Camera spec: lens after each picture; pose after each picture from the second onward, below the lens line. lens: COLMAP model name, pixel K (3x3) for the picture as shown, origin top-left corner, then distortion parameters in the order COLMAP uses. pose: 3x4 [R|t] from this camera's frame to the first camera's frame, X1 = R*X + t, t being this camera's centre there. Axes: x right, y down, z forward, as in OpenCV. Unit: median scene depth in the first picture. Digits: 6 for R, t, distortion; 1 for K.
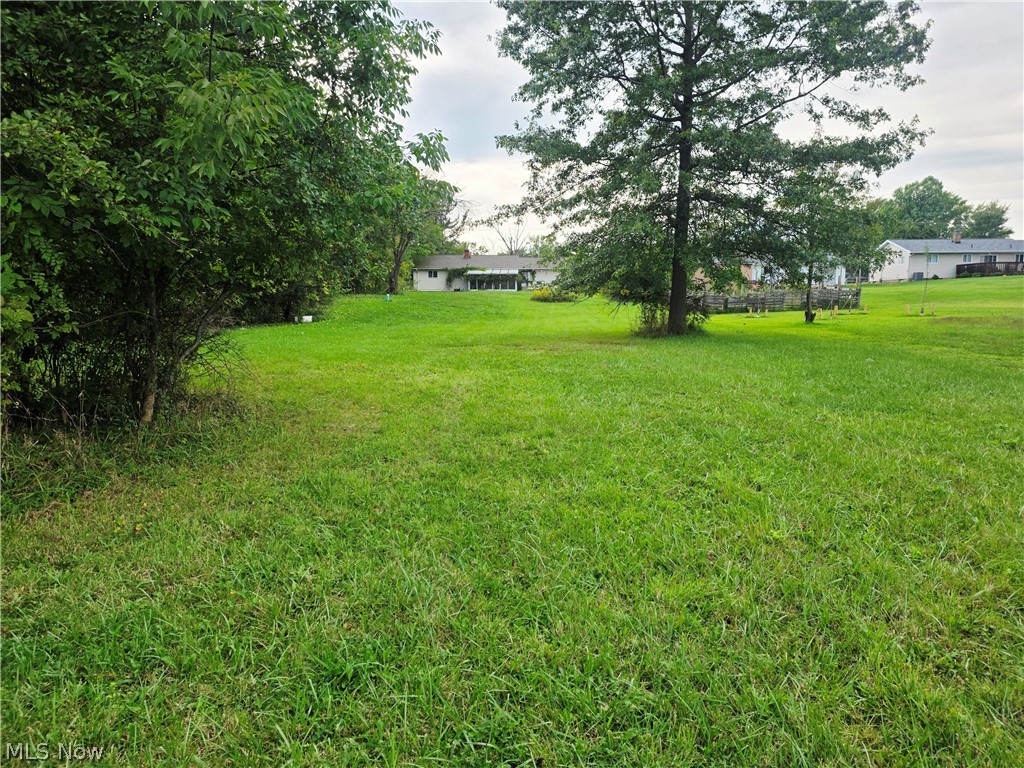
lens RADIAL K [[671.9, 0, 514.9], [0, 671.9, 385.2], [0, 0, 1]] dist [0.049637, -0.000270]
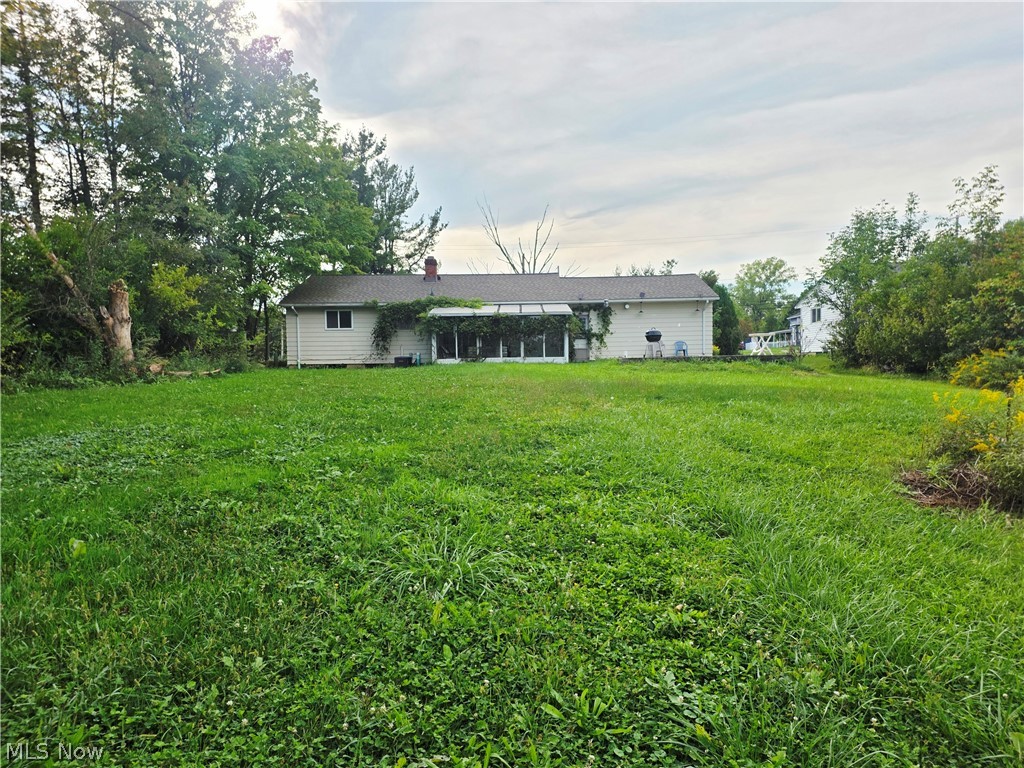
lens RADIAL K [[671.9, 0, 518.7], [0, 671.9, 381.5], [0, 0, 1]] dist [0.049637, -0.000270]
pose [[0.999382, -0.015618, 0.031499, -0.034281], [0.018413, 0.995726, -0.090506, -0.095492], [-0.029951, 0.091030, 0.995398, 0.631412]]
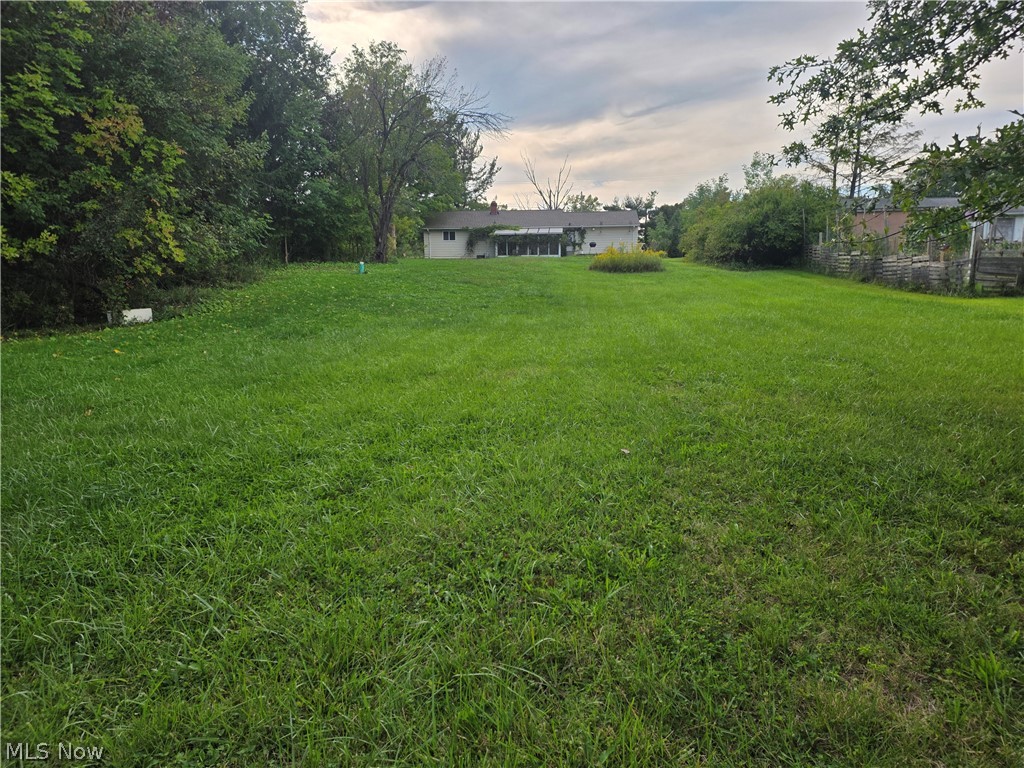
lens RADIAL K [[671.9, 0, 505.5], [0, 671.9, 391.5], [0, 0, 1]] dist [0.049637, -0.000270]
pose [[0.998154, 0.001773, -0.060711, -0.012155], [0.001510, 0.998541, 0.053976, -0.031130], [0.060718, -0.053968, 0.996695, 0.240254]]
